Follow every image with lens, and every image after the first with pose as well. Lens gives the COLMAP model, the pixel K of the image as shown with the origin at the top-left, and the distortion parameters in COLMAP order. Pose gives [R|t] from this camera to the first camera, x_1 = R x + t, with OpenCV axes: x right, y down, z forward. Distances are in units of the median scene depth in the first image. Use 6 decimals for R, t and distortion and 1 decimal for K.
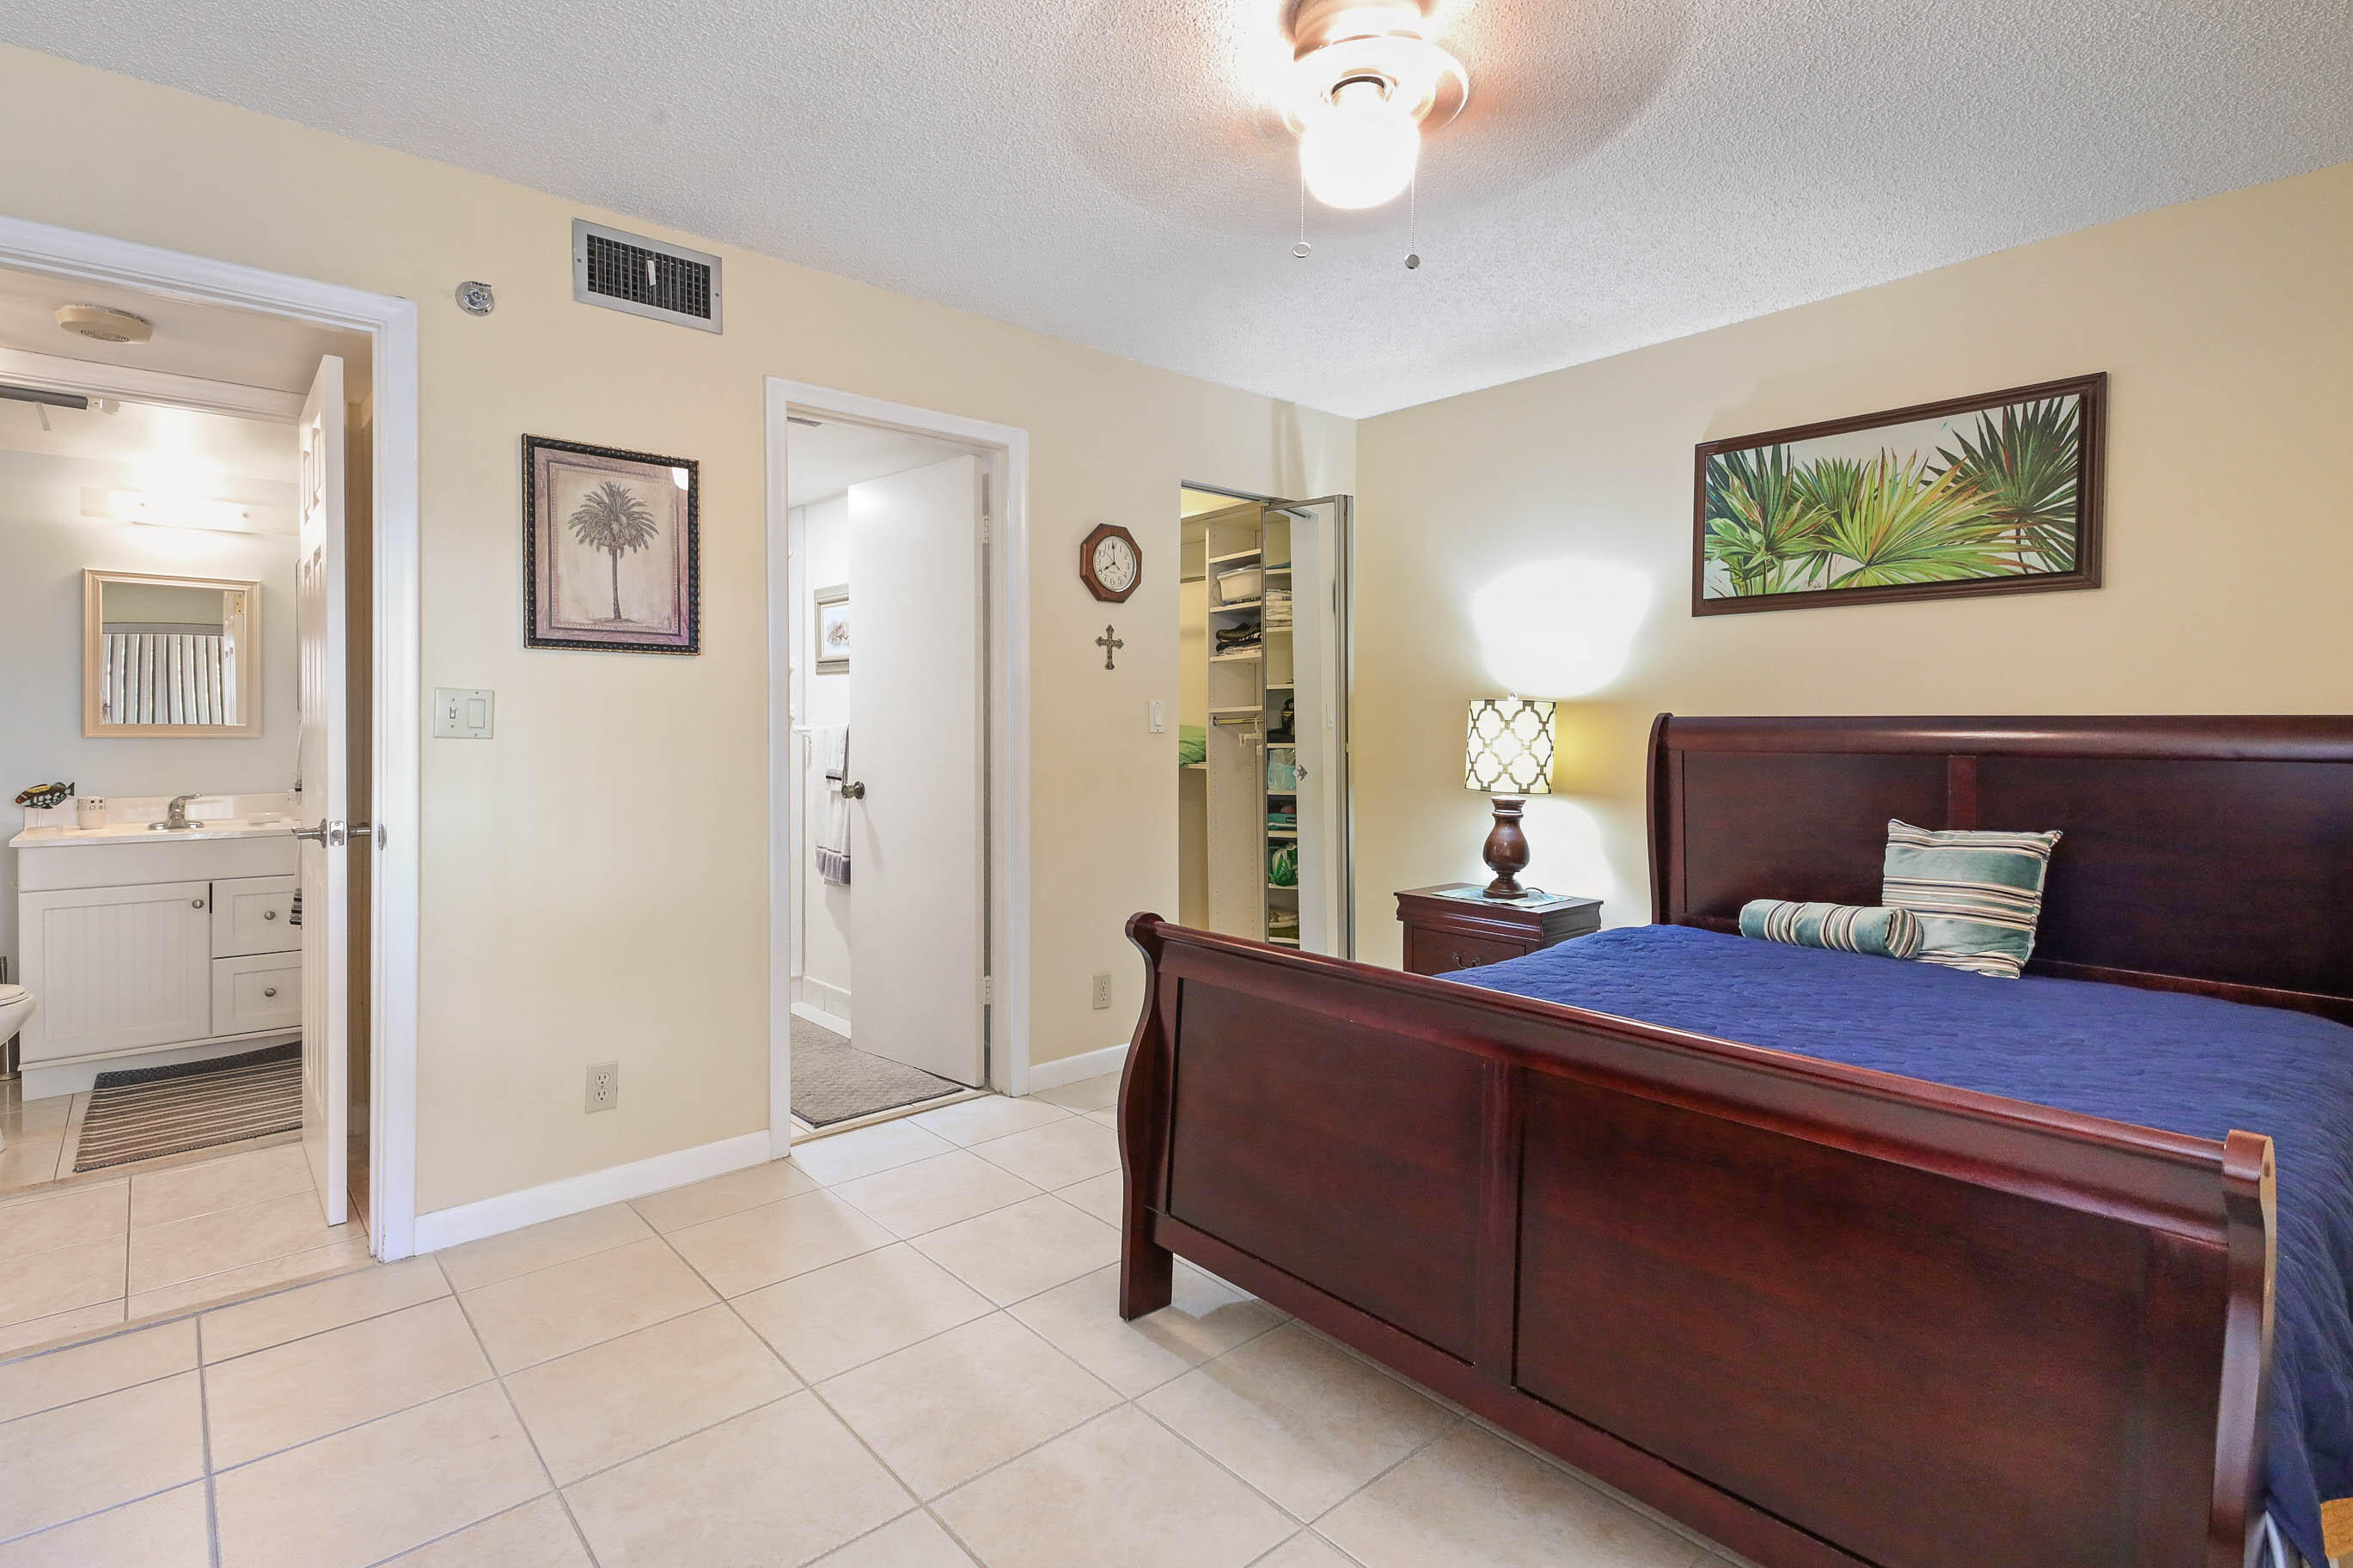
lens RADIAL K [[1139.8, 0, 1149.5], [0, 1139.8, 748.4], [0, 0, 1]] dist [0.041632, -0.026306]
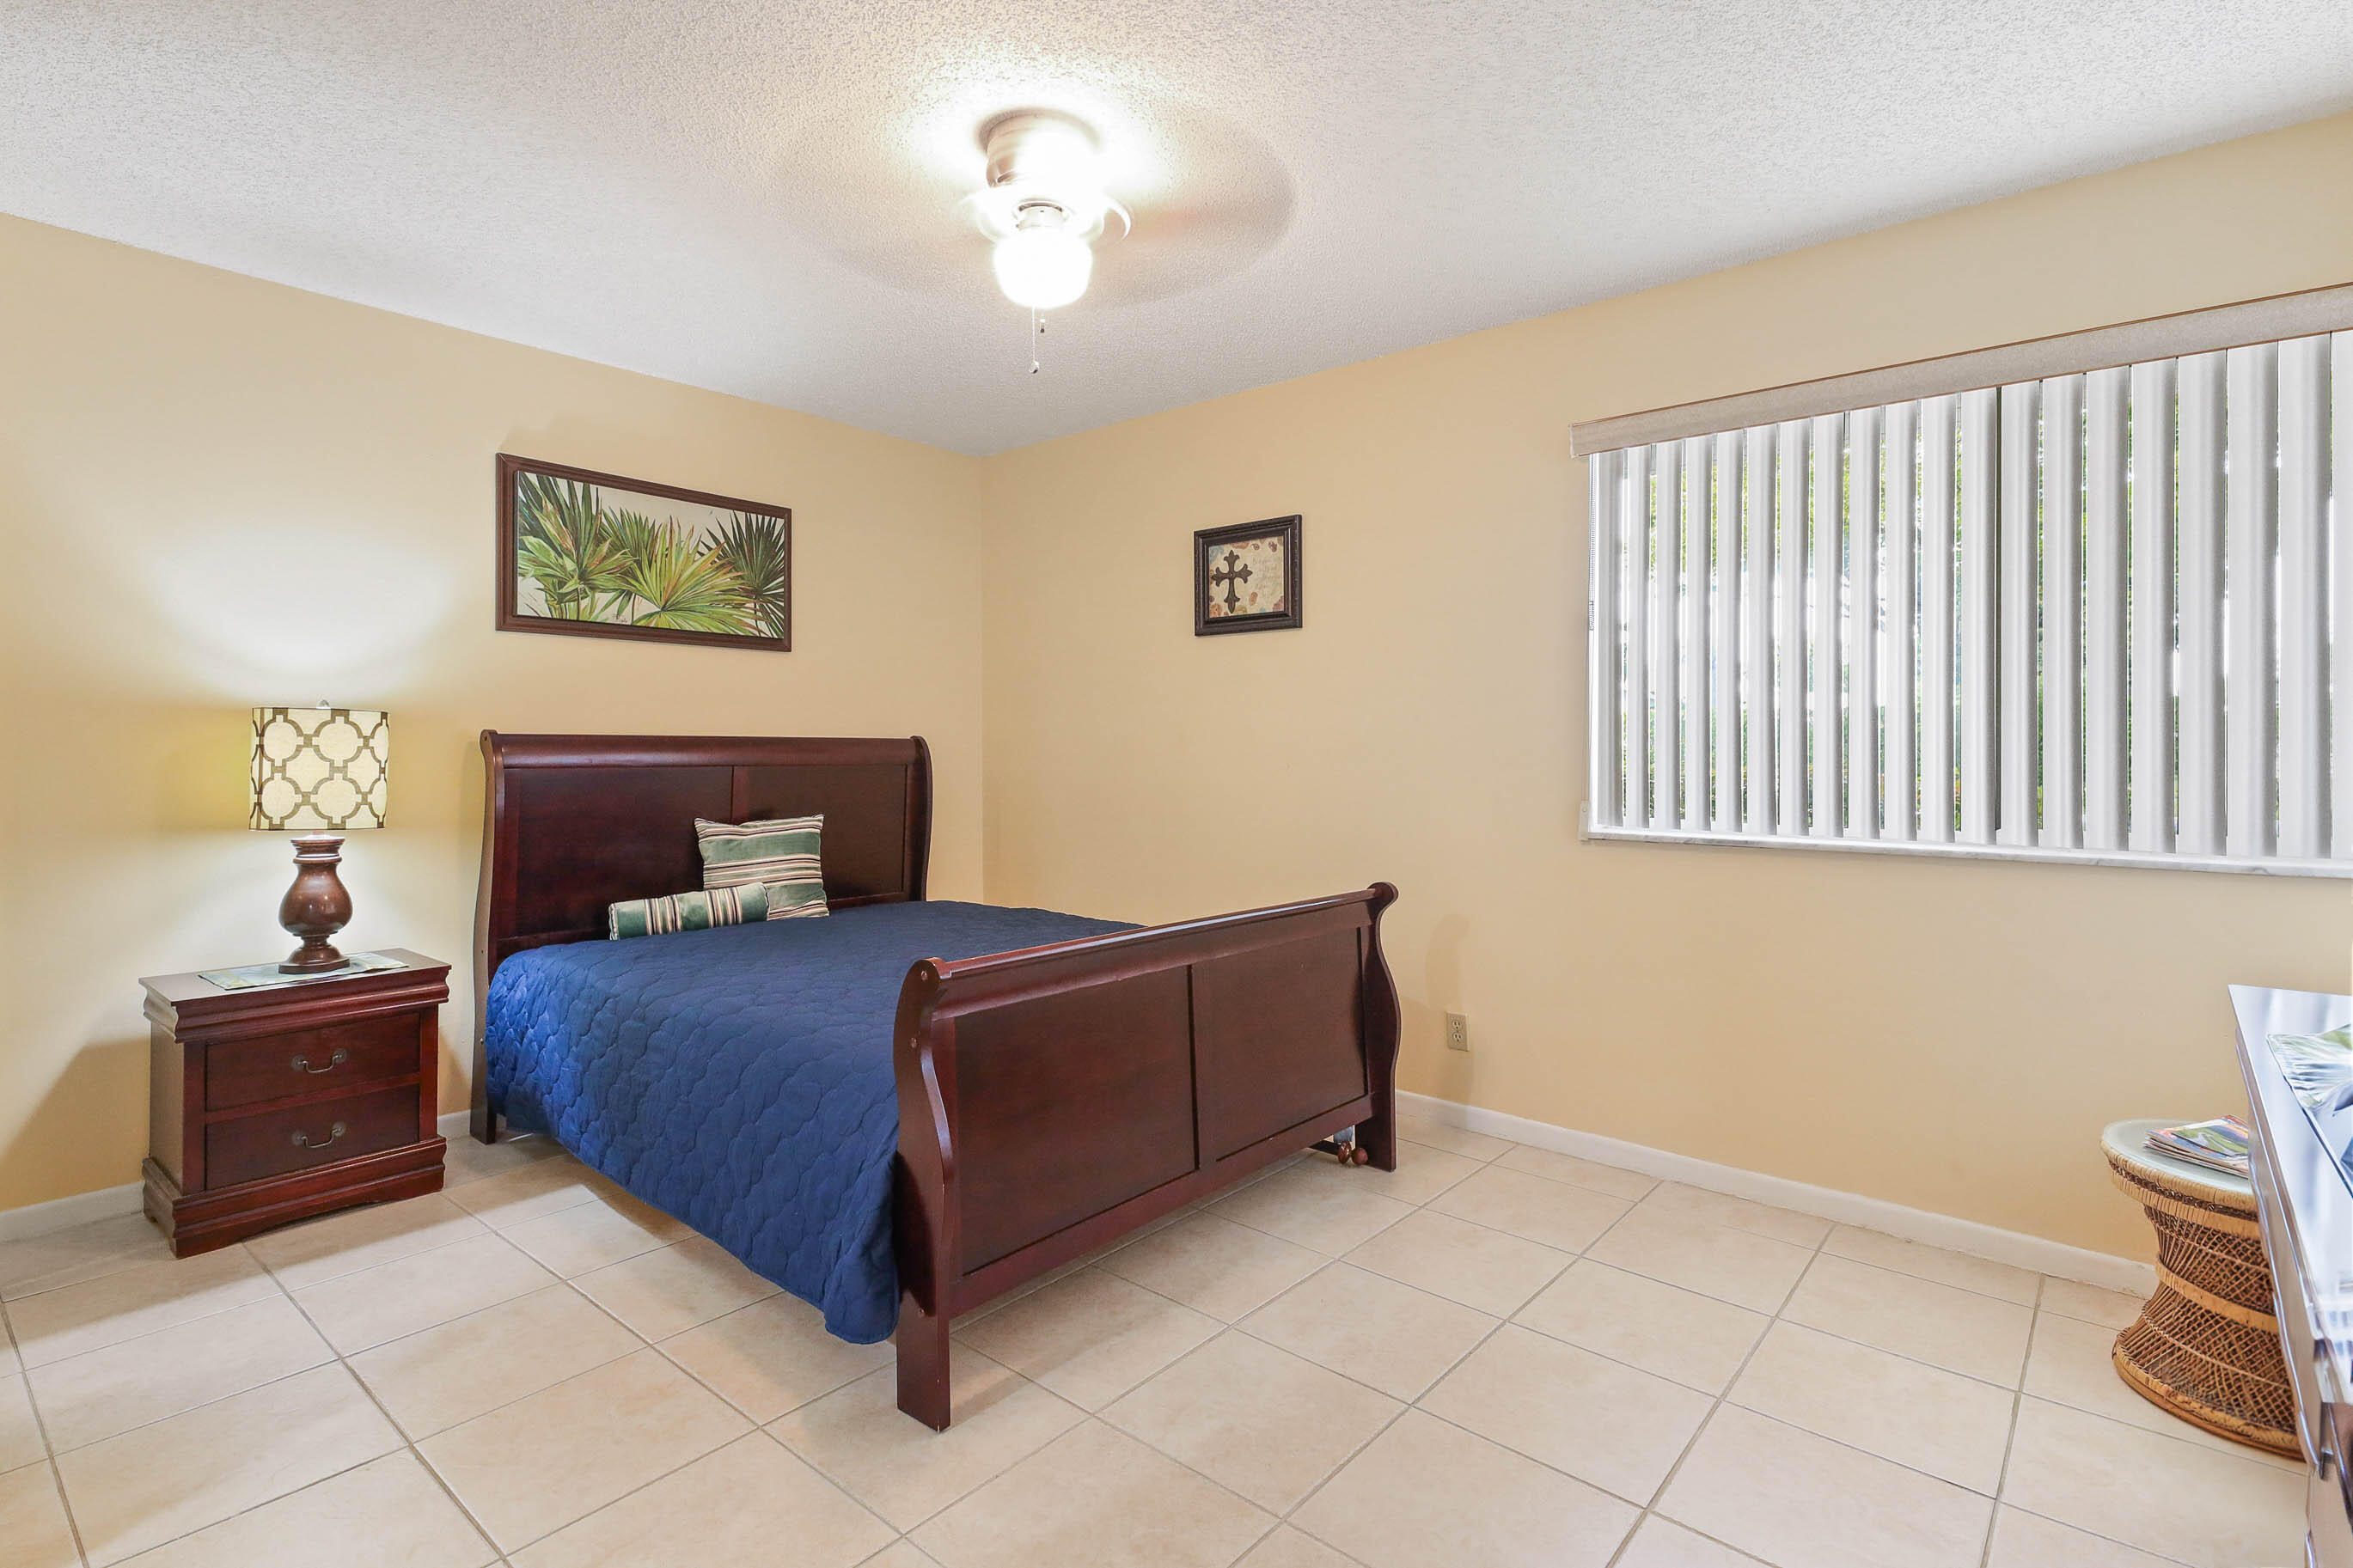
lens RADIAL K [[1139.8, 0, 1149.5], [0, 1139.8, 748.4], [0, 0, 1]] dist [0.041632, -0.026306]
pose [[-0.151086, -0.007128, 0.988495, -0.606434], [0.013392, 0.999867, 0.009256, -0.018022], [-0.988430, 0.014636, -0.150971, 0.647547]]
